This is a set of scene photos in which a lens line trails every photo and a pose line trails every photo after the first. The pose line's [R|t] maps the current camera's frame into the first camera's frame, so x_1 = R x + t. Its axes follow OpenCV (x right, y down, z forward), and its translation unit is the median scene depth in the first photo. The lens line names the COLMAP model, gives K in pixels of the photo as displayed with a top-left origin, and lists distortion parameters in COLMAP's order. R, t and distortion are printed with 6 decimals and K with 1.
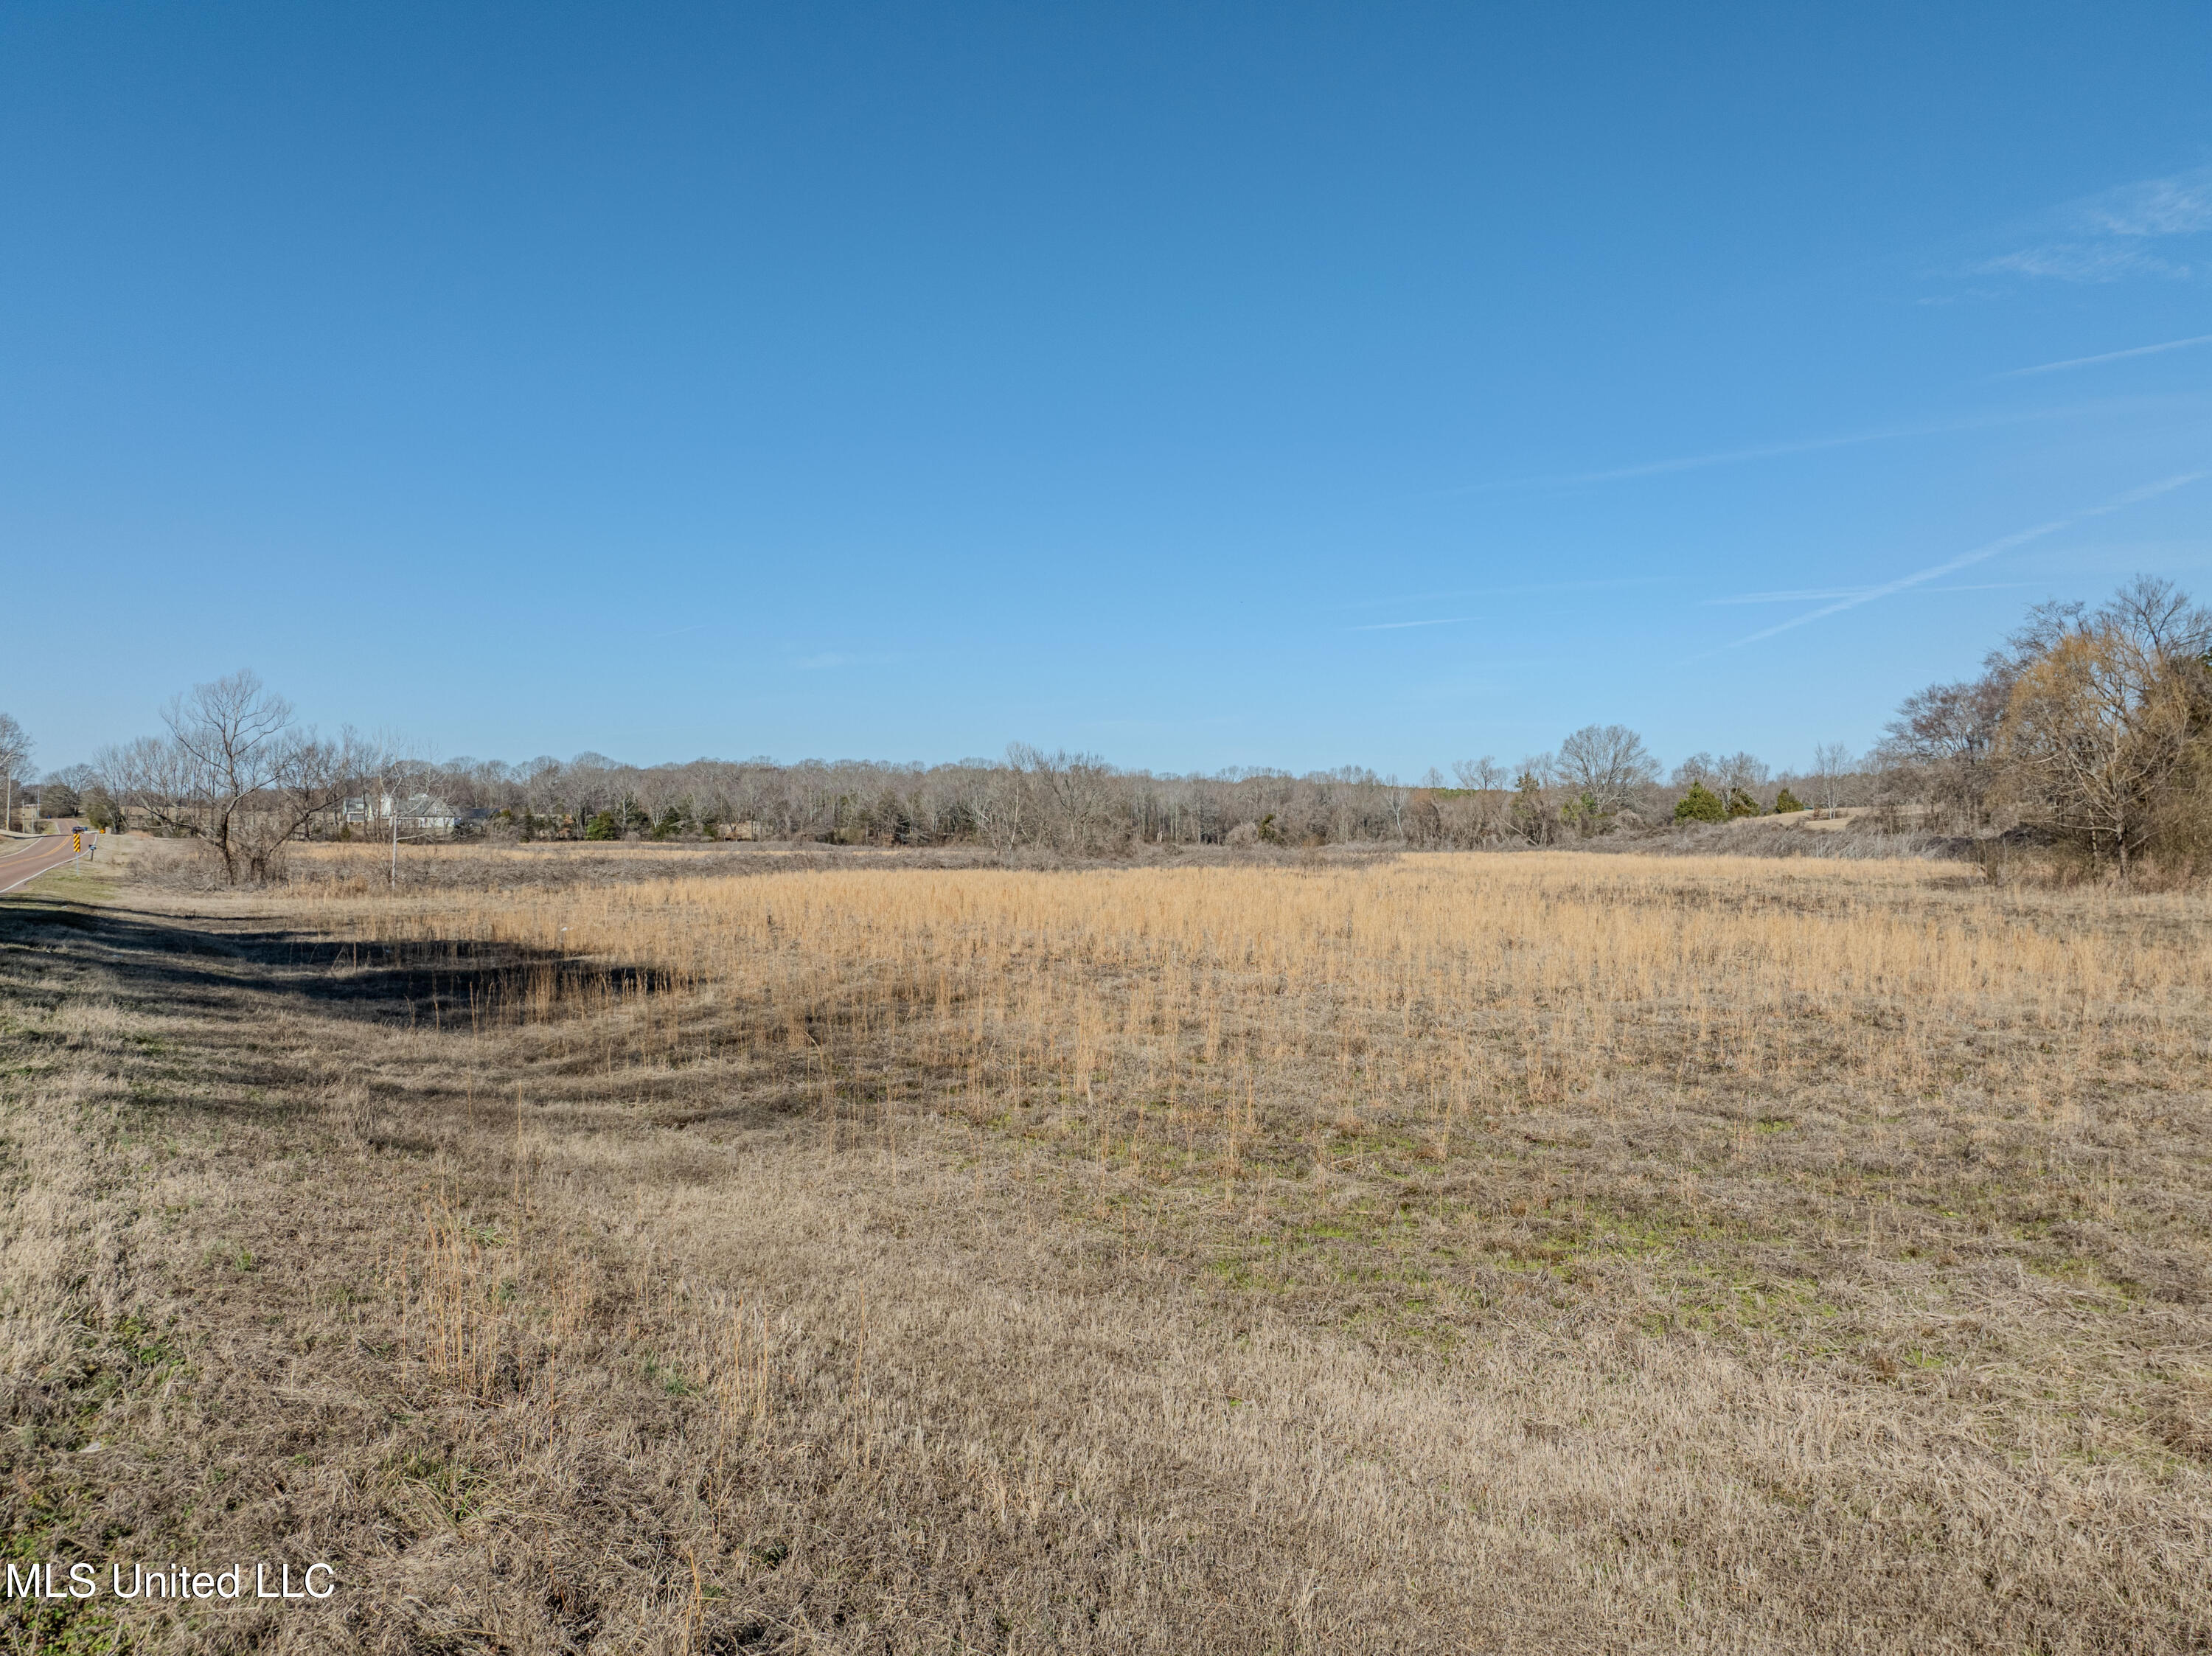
lens RADIAL K [[1524.4, 0, 1106.0], [0, 1524.4, 828.0], [0, 0, 1]] dist [-0.034091, -0.000744]
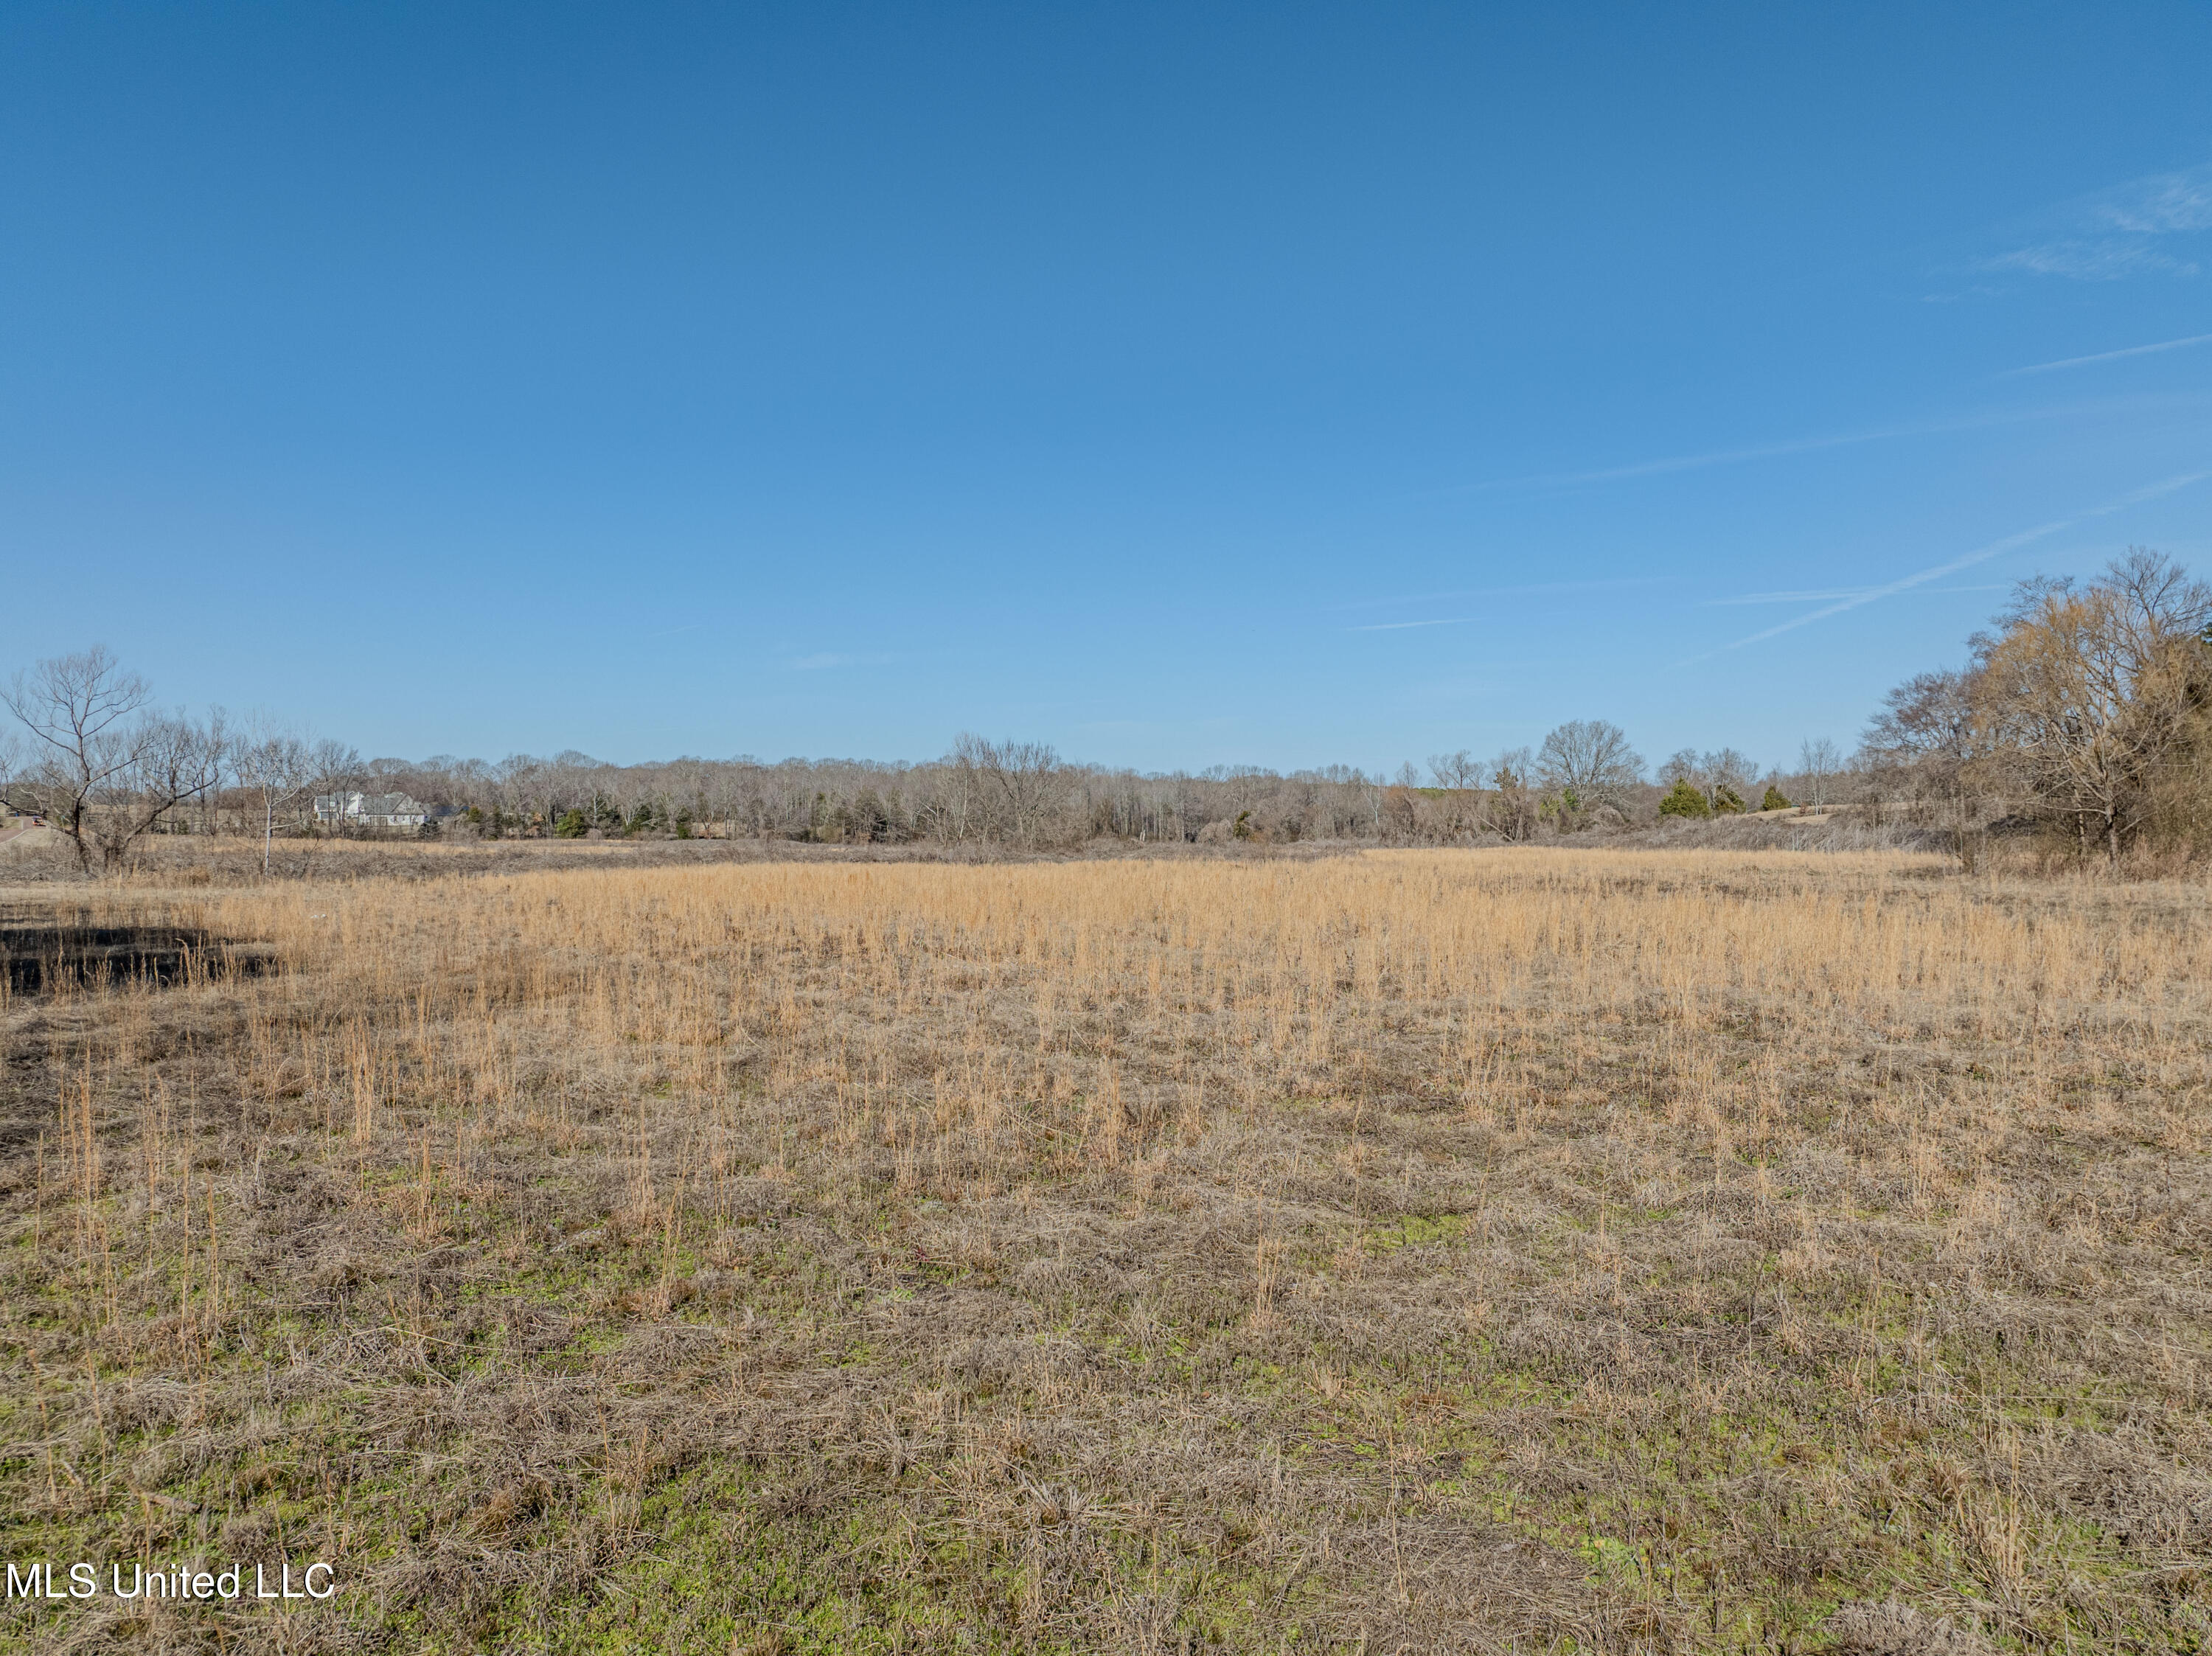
lens RADIAL K [[1524.4, 0, 1106.0], [0, 1524.4, 828.0], [0, 0, 1]] dist [-0.034091, -0.000744]
pose [[0.999996, 0.000917, 0.002511, 0.021932], [-0.000915, 0.999999, -0.000959, 0.003748], [-0.002512, 0.000956, 0.999996, 0.031073]]
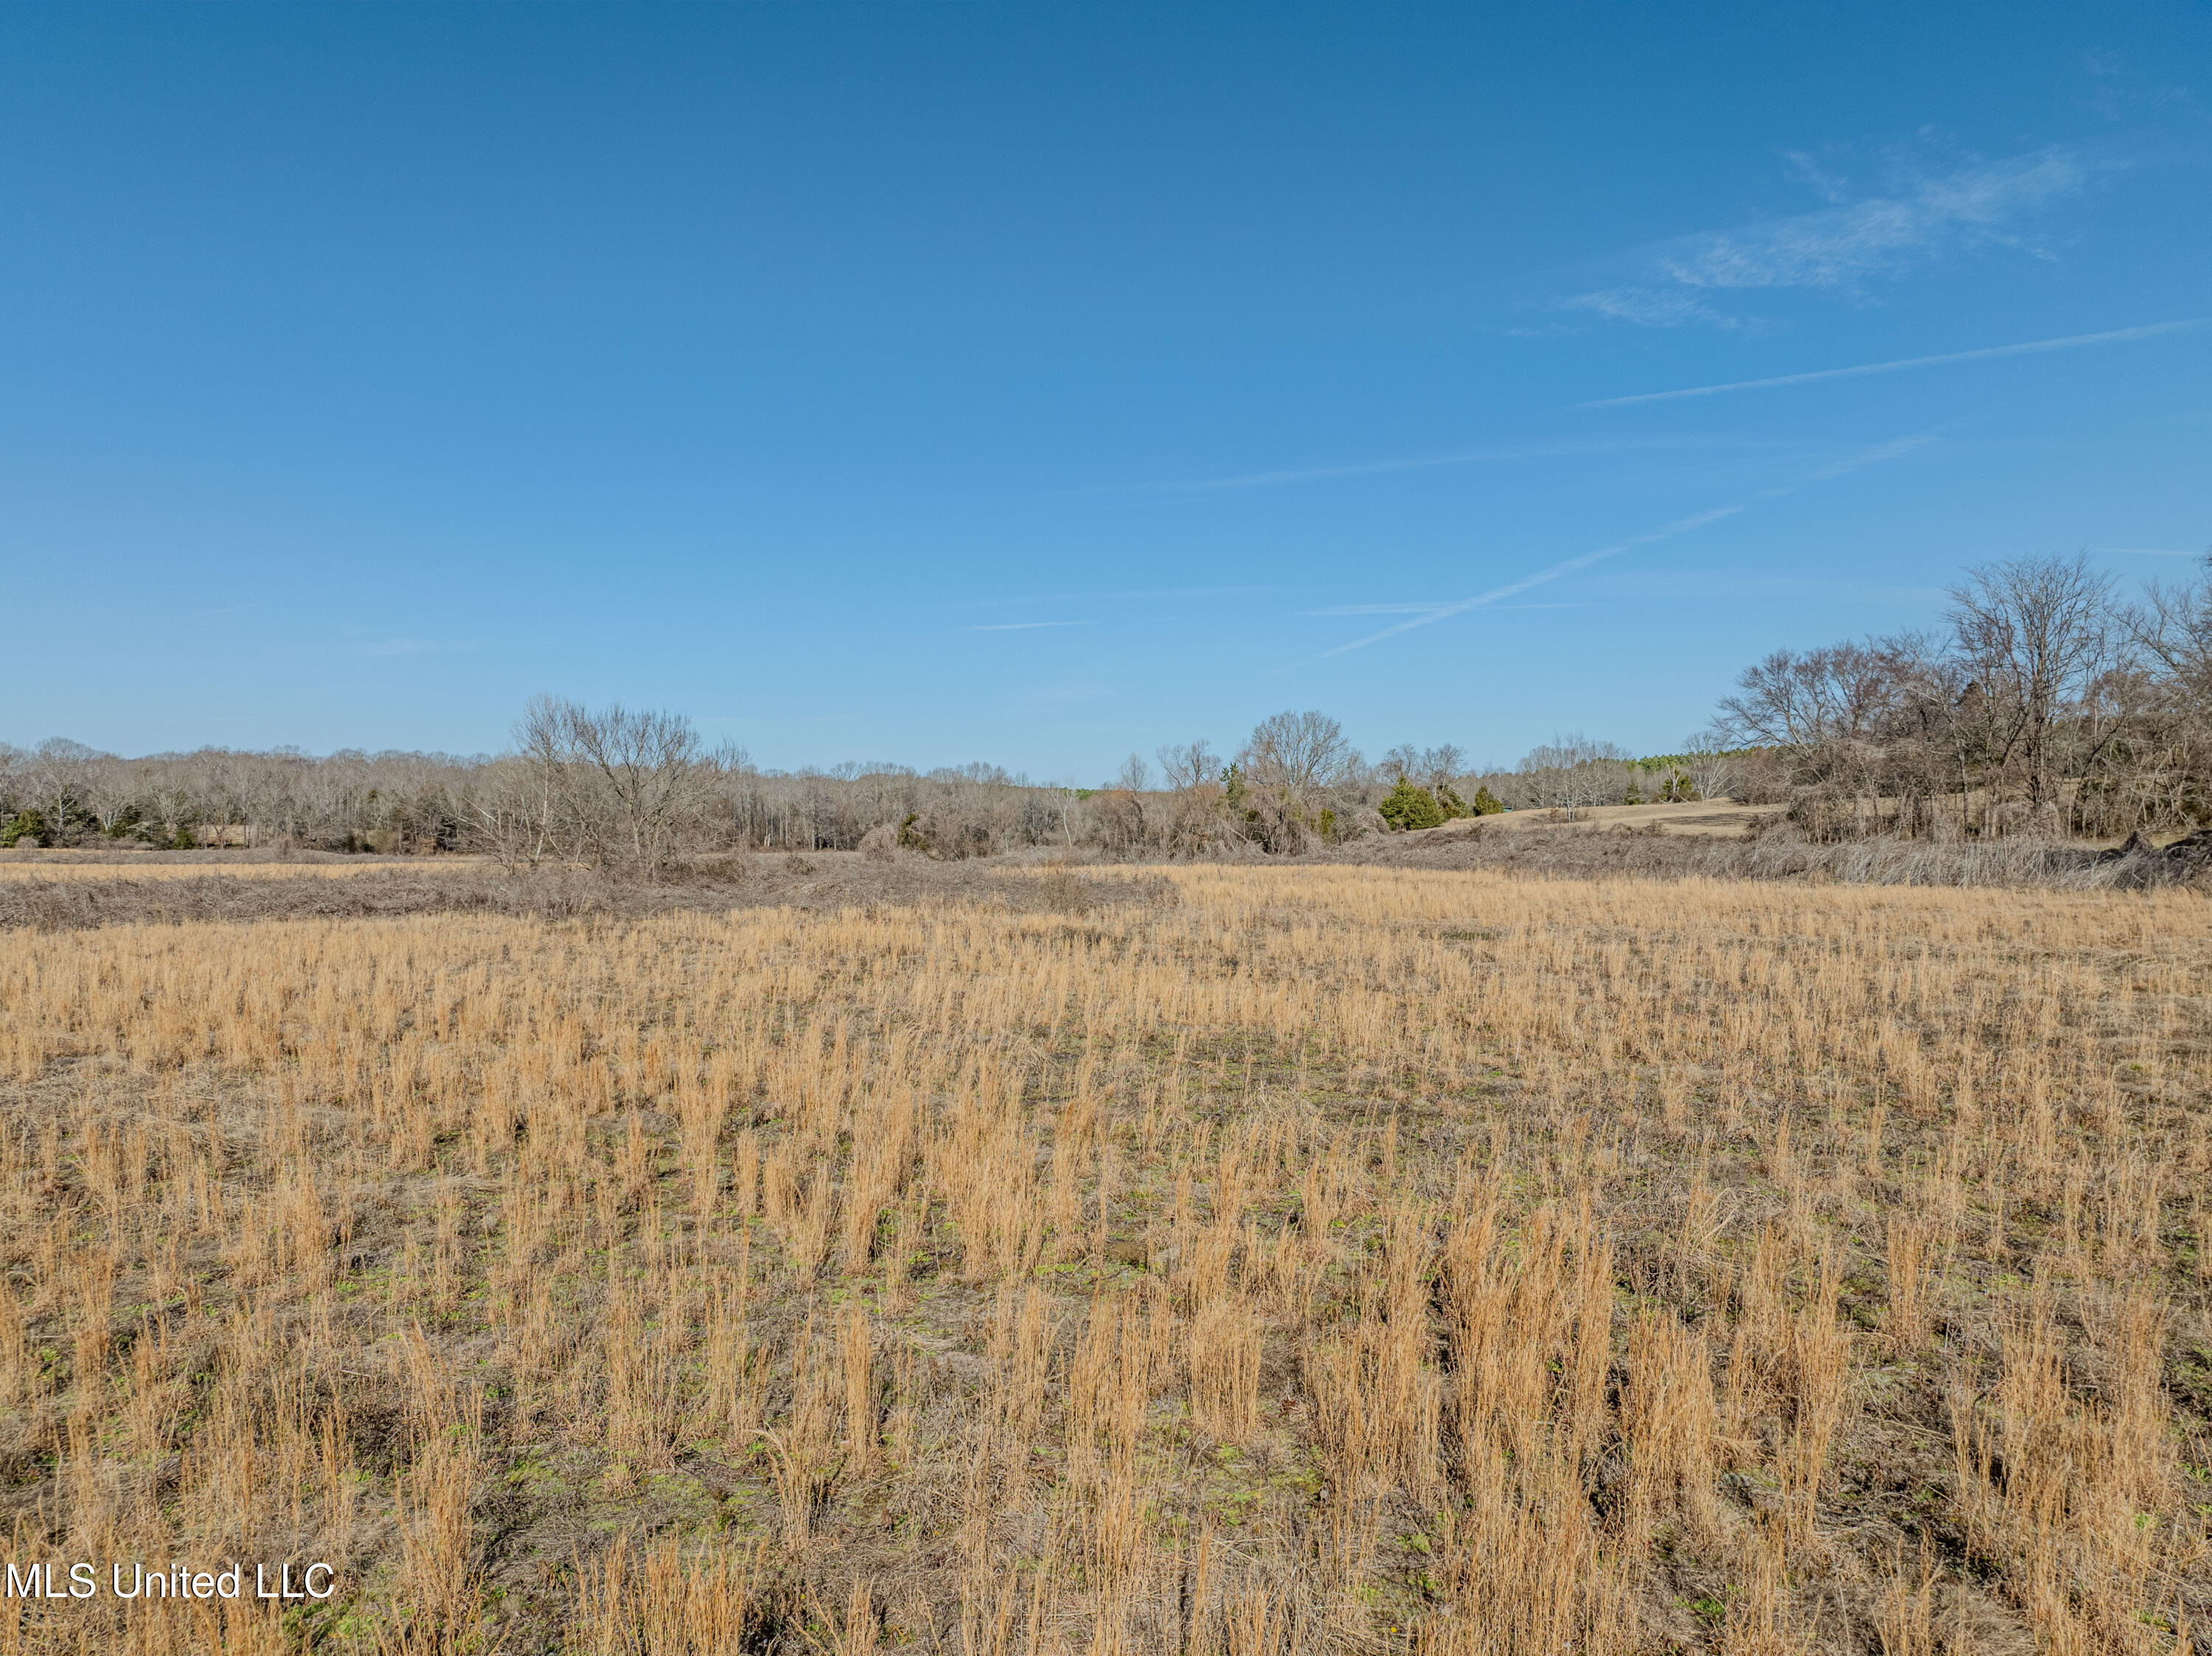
lens RADIAL K [[1518.2, 0, 1106.0], [0, 1518.2, 828.0], [0, 0, 1]] dist [-0.046901, 0.003530]
pose [[0.966998, -0.000372, 0.254785, 0.004261], [0.000573, 1.000000, -0.000715, -0.001531], [-0.254785, 0.000837, 0.966997, 0.276697]]
